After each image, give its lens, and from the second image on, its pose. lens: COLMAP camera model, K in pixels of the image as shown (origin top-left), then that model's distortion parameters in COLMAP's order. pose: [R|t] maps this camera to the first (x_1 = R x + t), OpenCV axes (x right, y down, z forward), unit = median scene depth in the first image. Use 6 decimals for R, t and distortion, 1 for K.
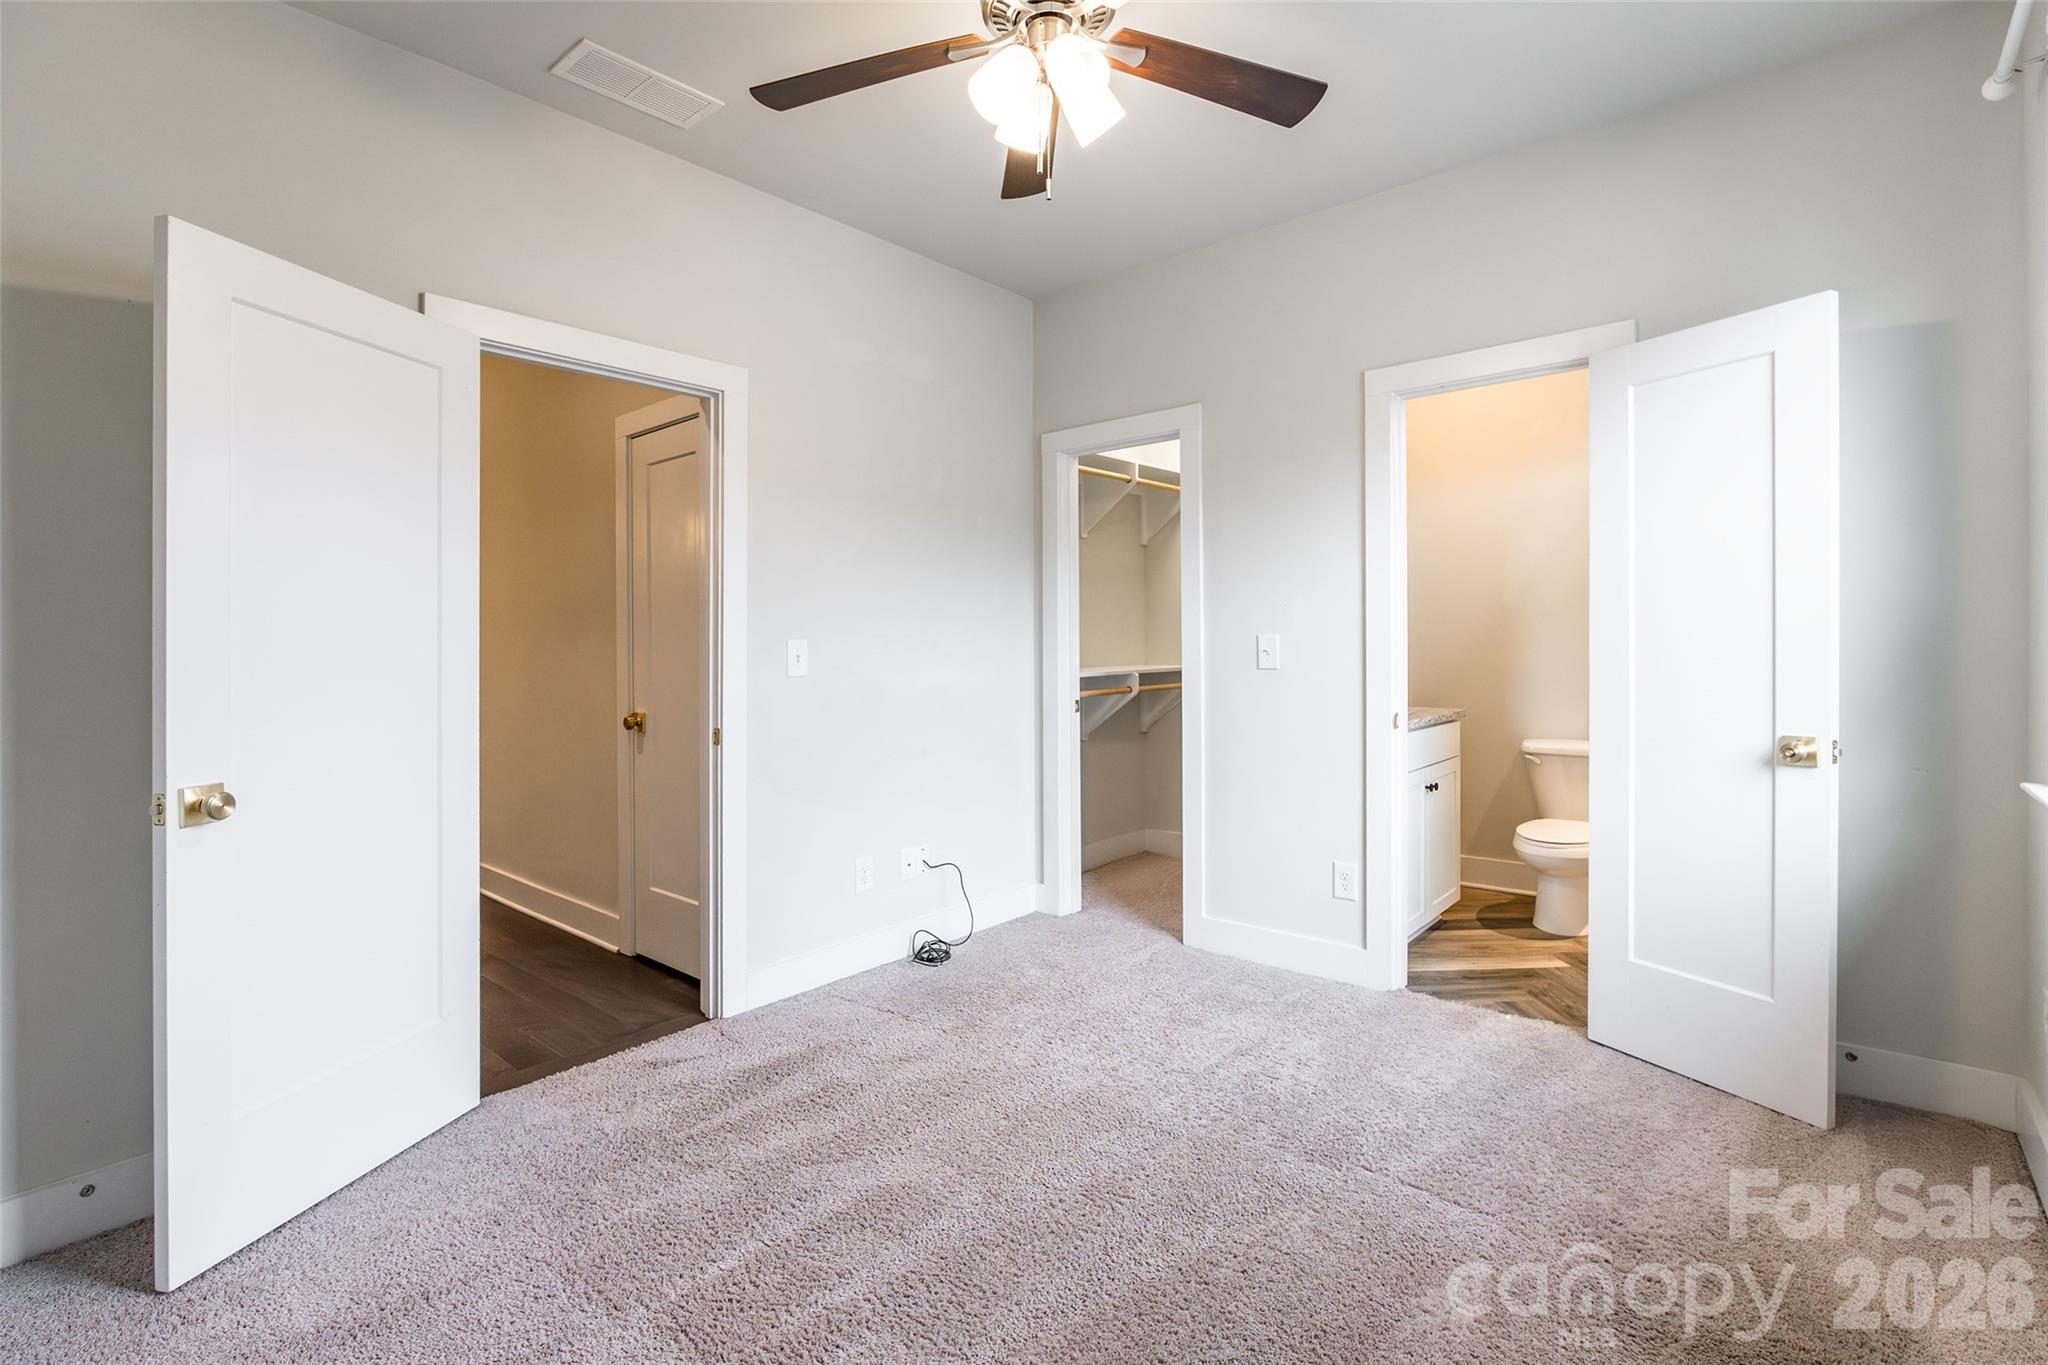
lens RADIAL K [[934.2, 0, 1026.9], [0, 934.2, 649.1], [0, 0, 1]] dist [-0.000624, -0.000083]
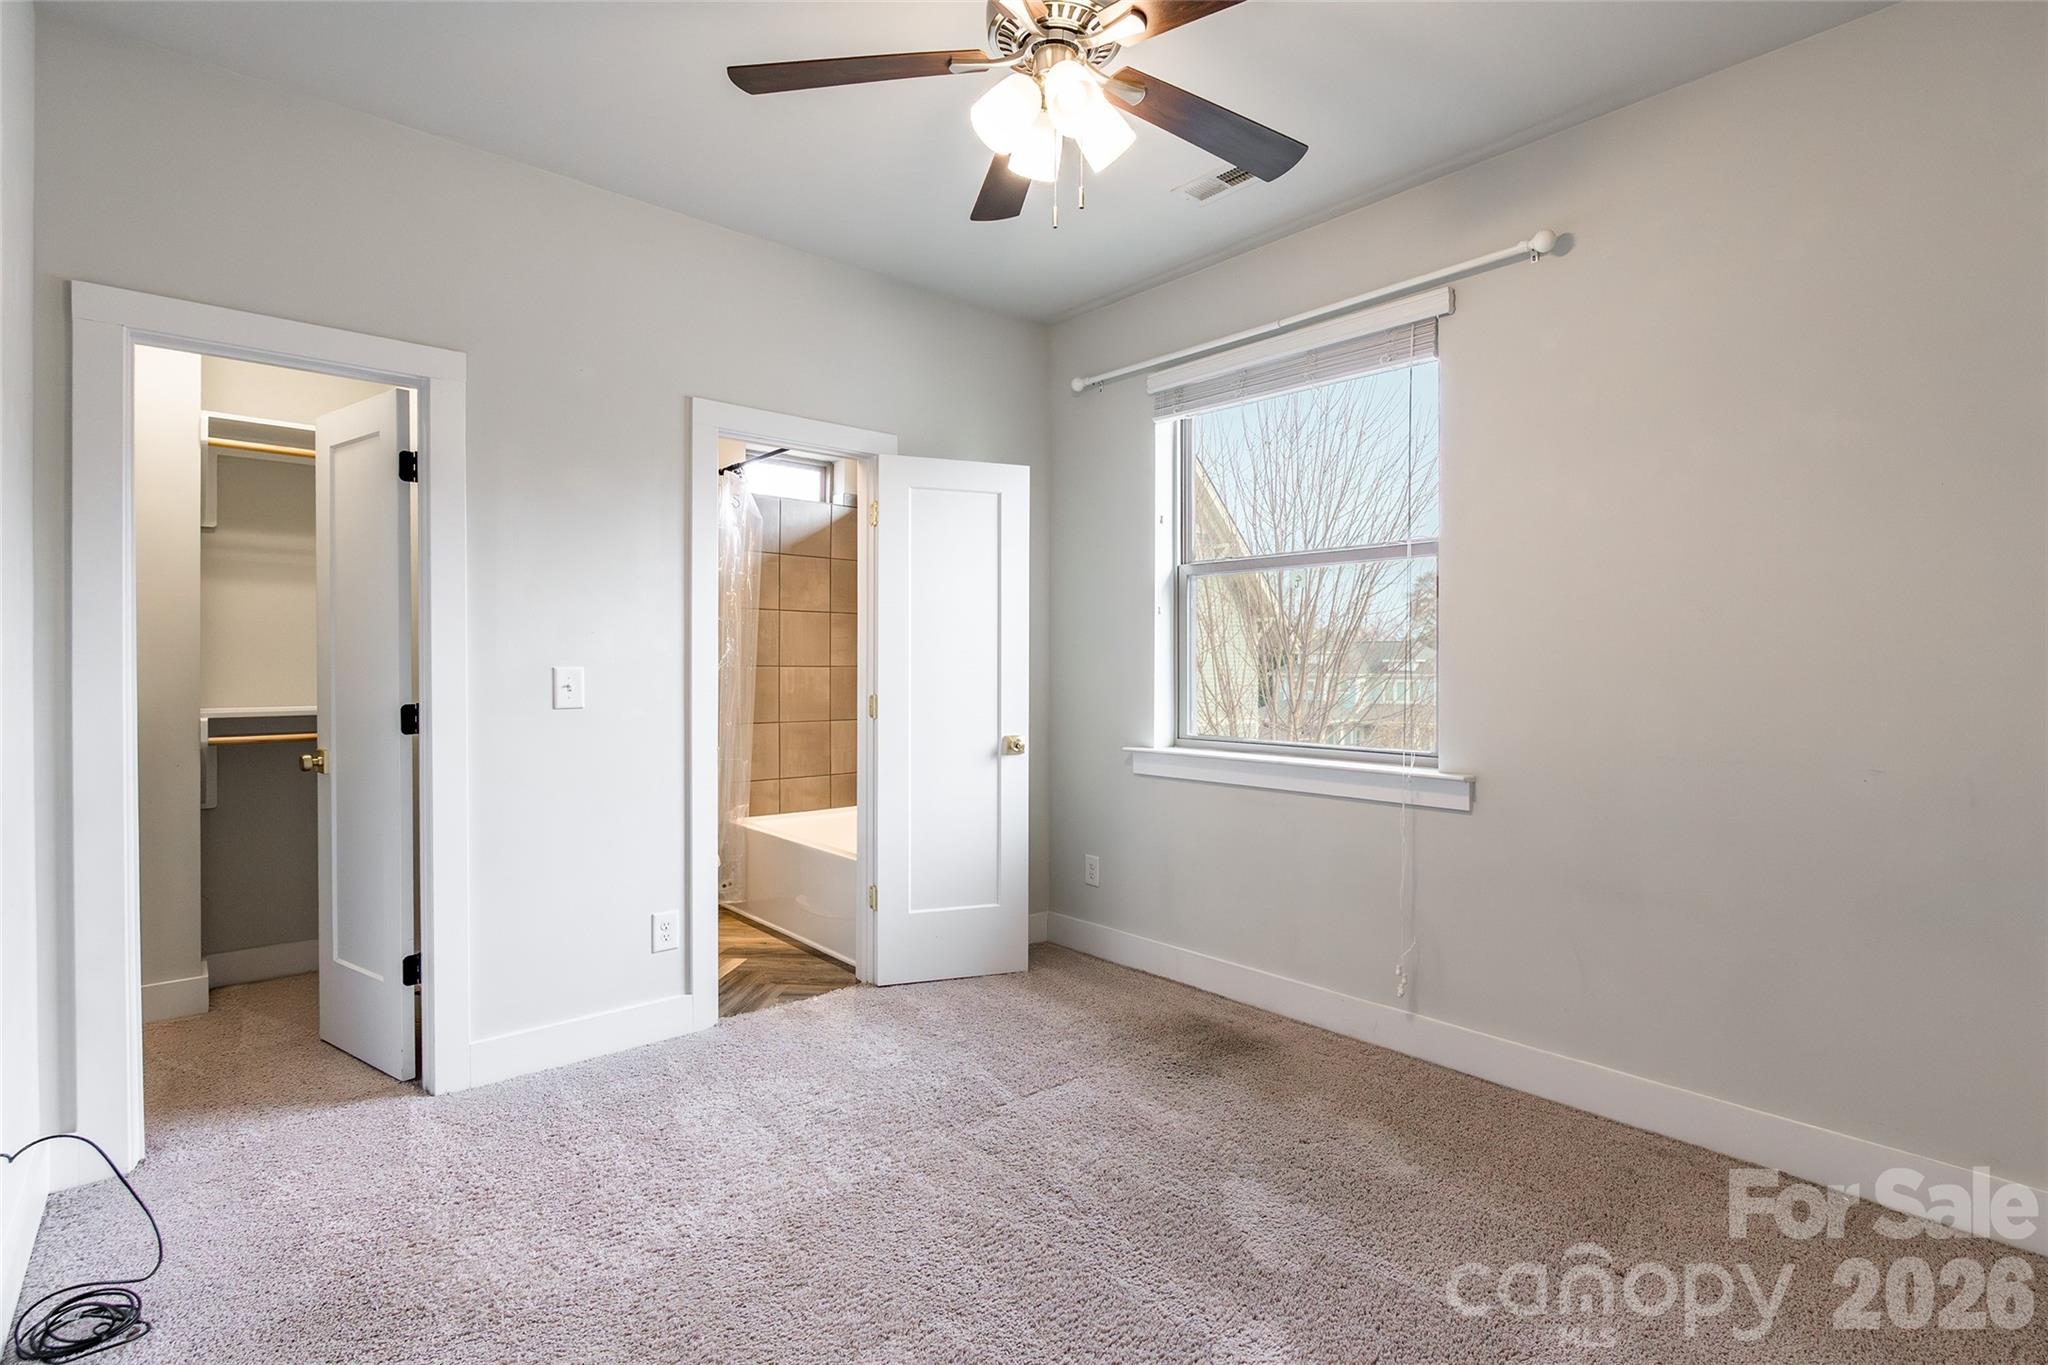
lens RADIAL K [[976.6, 0, 1024.0], [0, 976.6, 682.5], [0, 0, 1]] dist [0.000729, -0.000032]
pose [[0.144334, -0.001419, 0.989528, -0.651131], [0.005412, 0.999985, 0.000645, -0.000155], [-0.989514, 0.005263, 0.144340, 0.564811]]
